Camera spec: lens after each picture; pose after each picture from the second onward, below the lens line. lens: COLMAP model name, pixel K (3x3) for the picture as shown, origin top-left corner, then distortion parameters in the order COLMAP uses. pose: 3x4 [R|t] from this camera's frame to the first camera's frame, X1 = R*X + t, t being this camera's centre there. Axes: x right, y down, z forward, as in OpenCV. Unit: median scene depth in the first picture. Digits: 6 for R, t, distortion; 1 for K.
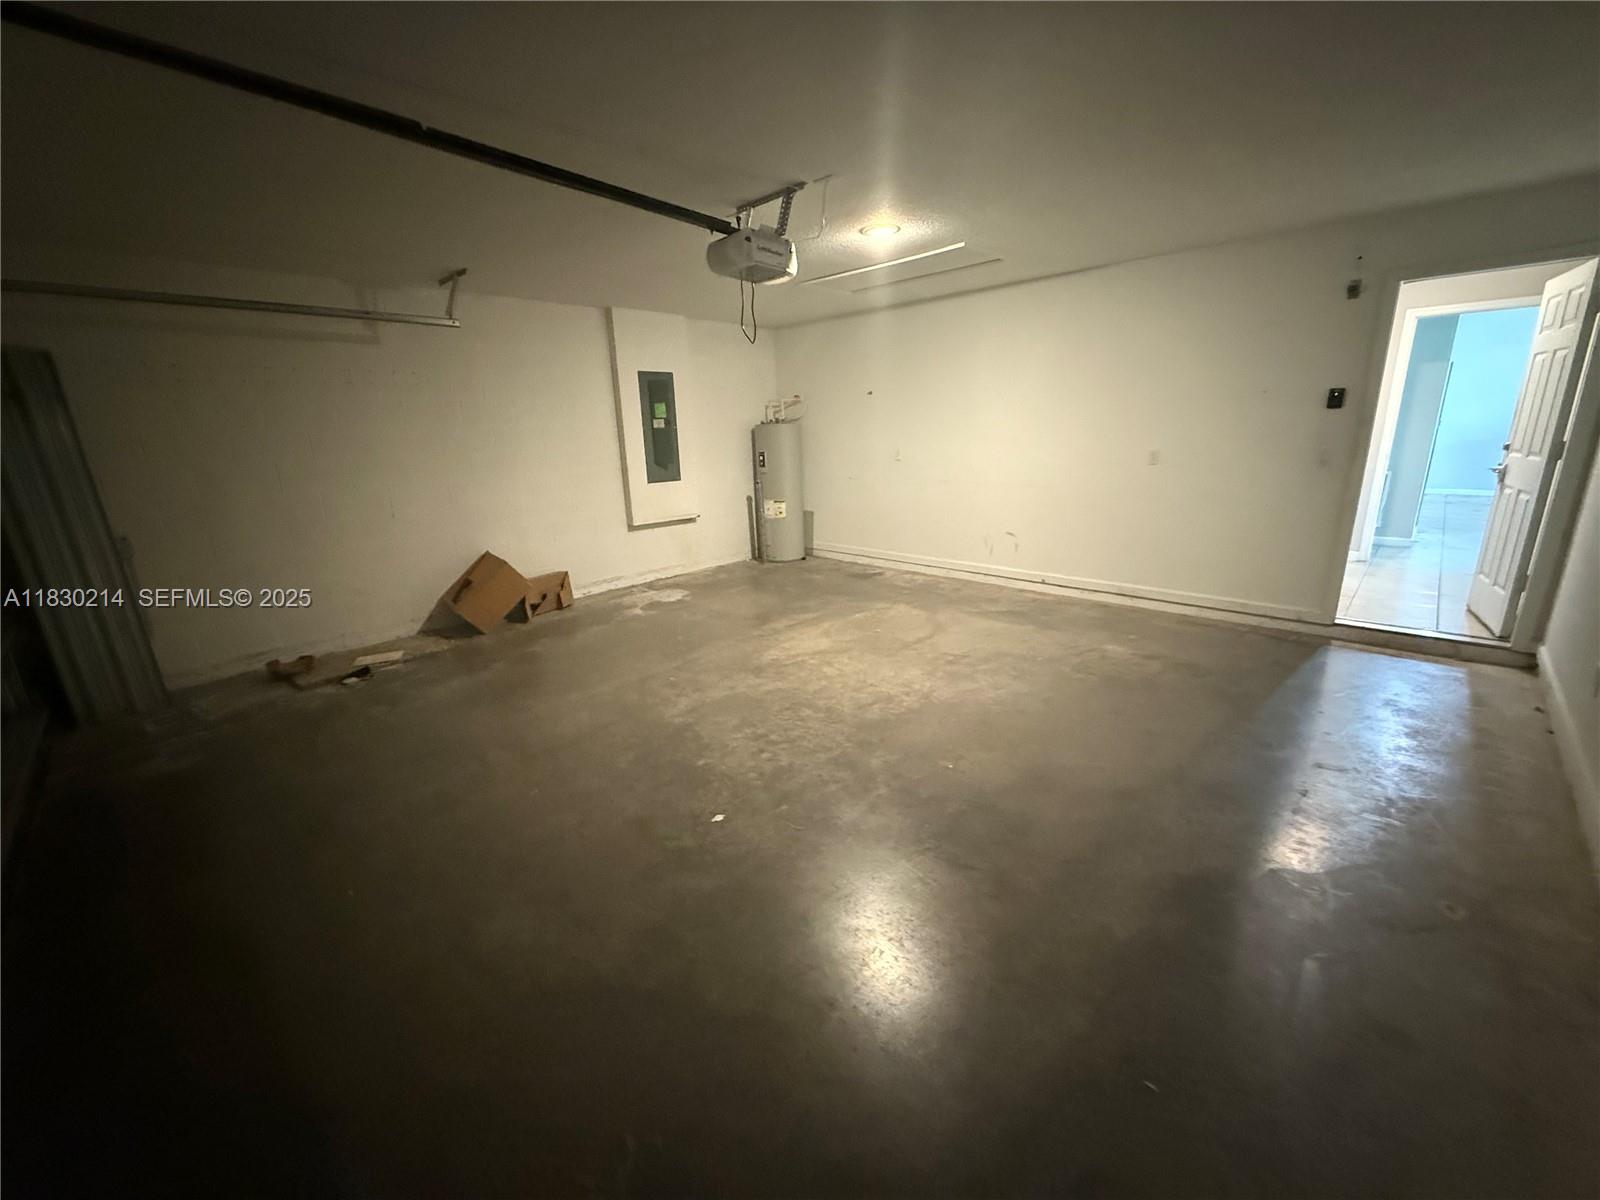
lens RADIAL K [[640.9, 0, 798.8], [0, 640.9, 603.4], [0, 0, 1]] dist [-0.003852, 0.000769]
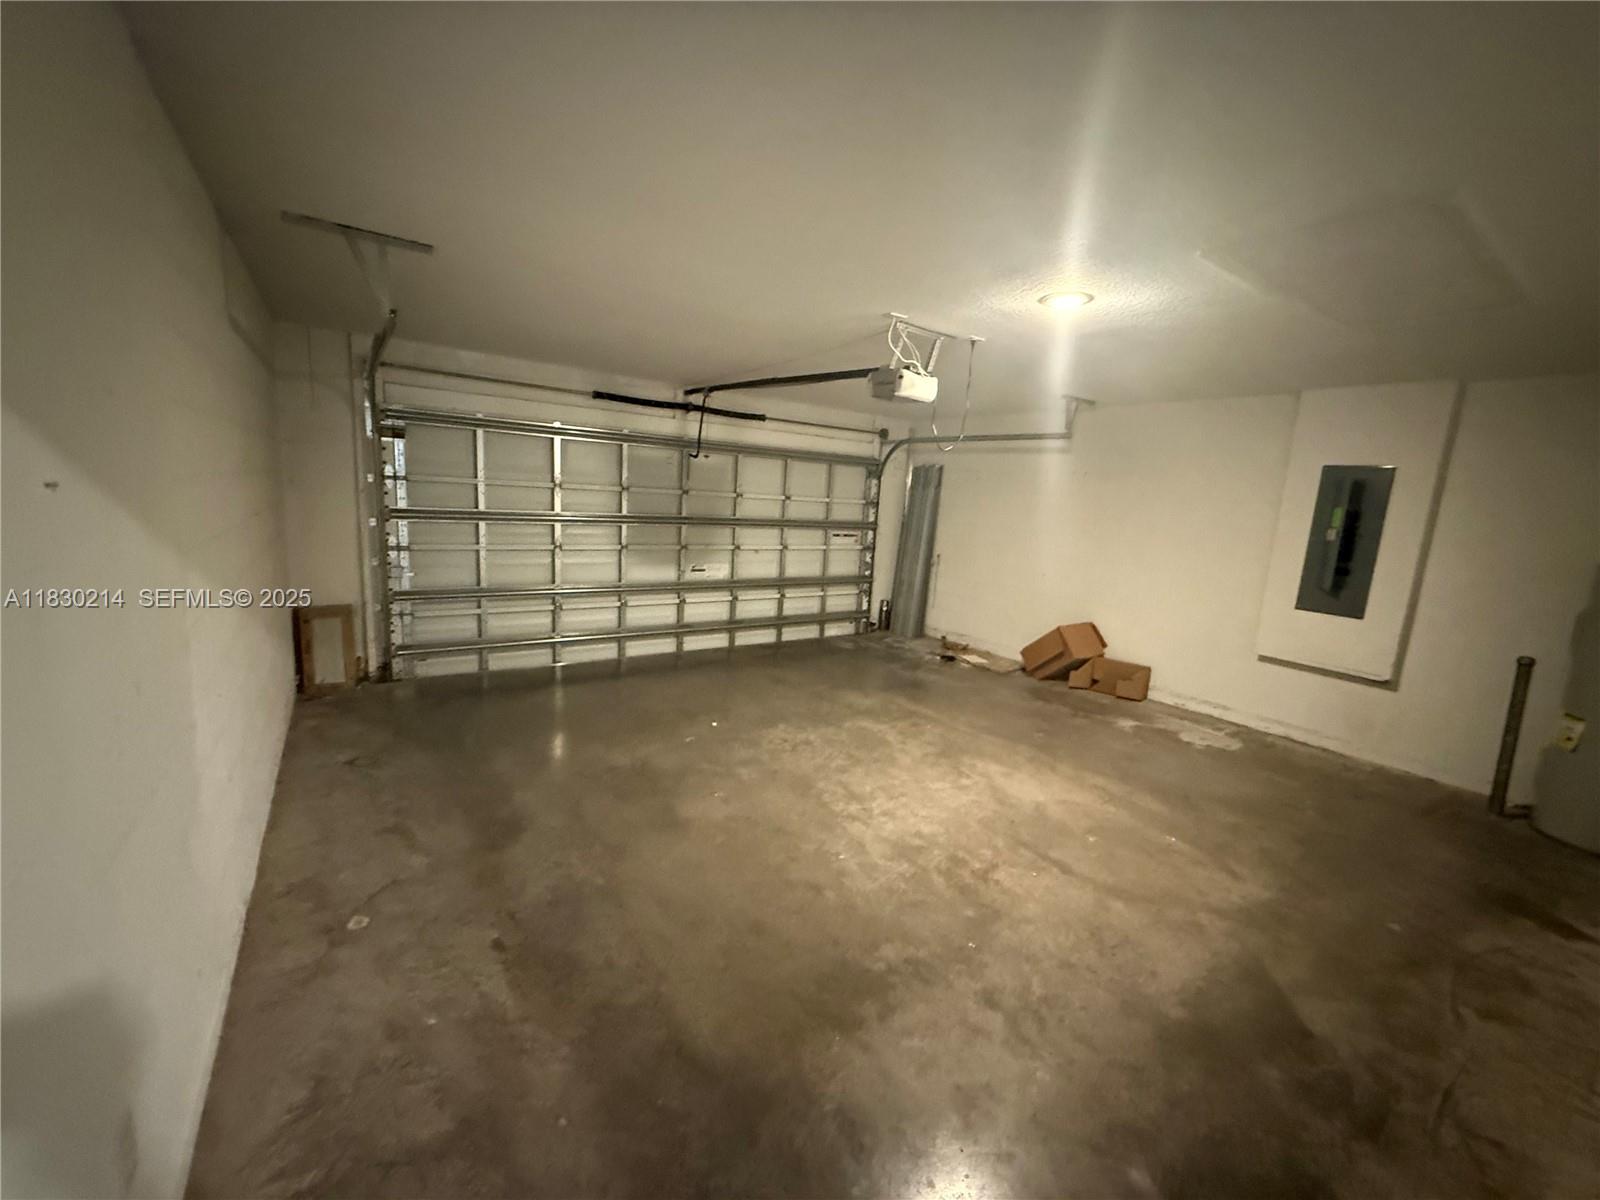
lens RADIAL K [[640.9, 0, 797.4], [0, 640.9, 598.9], [0, 0, 1]] dist [-0.003852, 0.000769]
pose [[-0.197220, 0.184258, -0.962888, 0.938953], [-0.310584, 0.919844, 0.239636, -0.305099], [0.929861, 0.346318, -0.124184, 0.836839]]
